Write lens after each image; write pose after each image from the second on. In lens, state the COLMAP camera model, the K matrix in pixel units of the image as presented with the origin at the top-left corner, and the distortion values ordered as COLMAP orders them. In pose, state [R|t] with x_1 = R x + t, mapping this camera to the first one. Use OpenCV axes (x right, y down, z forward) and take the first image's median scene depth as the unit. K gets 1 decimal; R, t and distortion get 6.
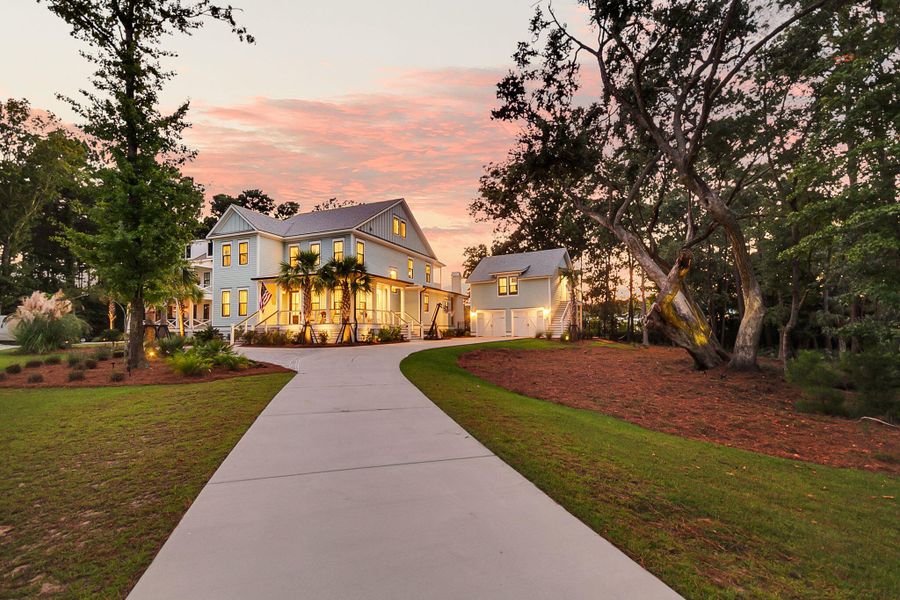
lens RADIAL K [[412.8, 0, 447.5], [0, 412.8, 310.1], [0, 0, 1]] dist [0.031727, -0.000297]
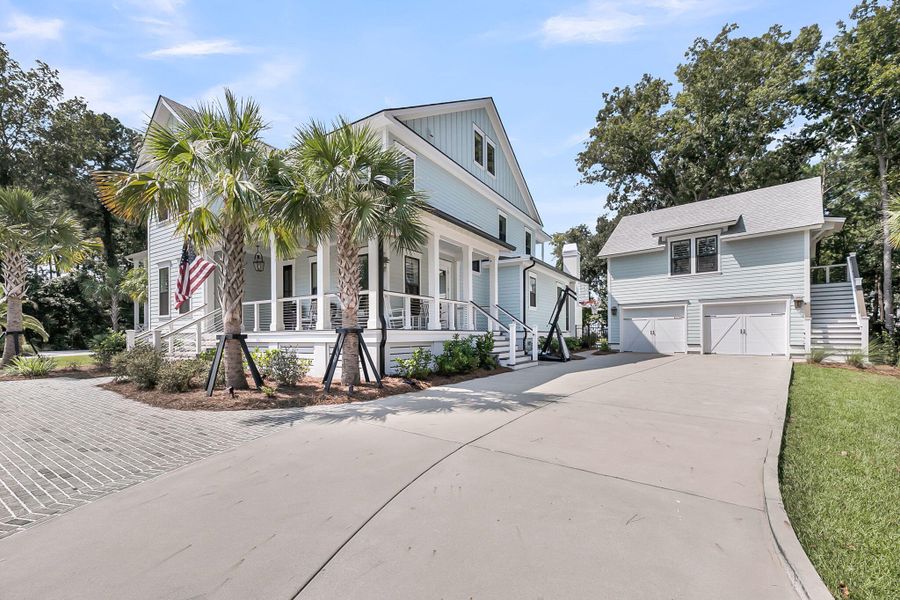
lens RADIAL K [[375.2, 0, 449.1], [0, 375.2, 335.0], [0, 0, 1]] dist [0.028725, 0.000114]
pose [[0.985428, 0.002637, -0.170073, -0.091107], [0.005816, 0.998773, 0.049187, 0.019075], [0.169994, -0.049459, 0.984203, 0.587385]]
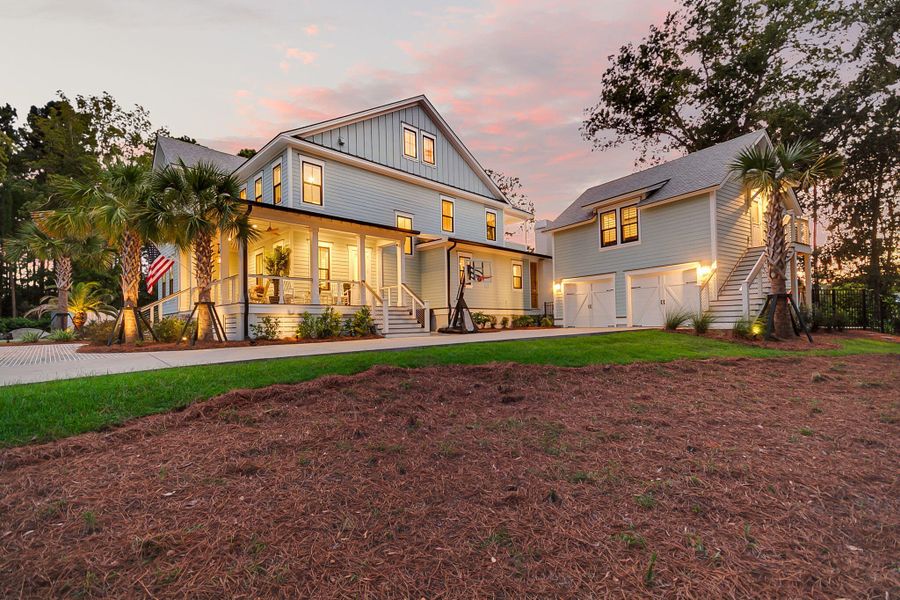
lens RADIAL K [[412.8, 0, 447.5], [0, 412.8, 310.1], [0, 0, 1]] dist [0.031727, -0.000297]
pose [[0.918052, -0.021769, -0.395862, 0.188256], [0.030387, 0.999418, 0.015513, 0.036259], [0.395293, -0.026271, 0.918179, 0.554515]]
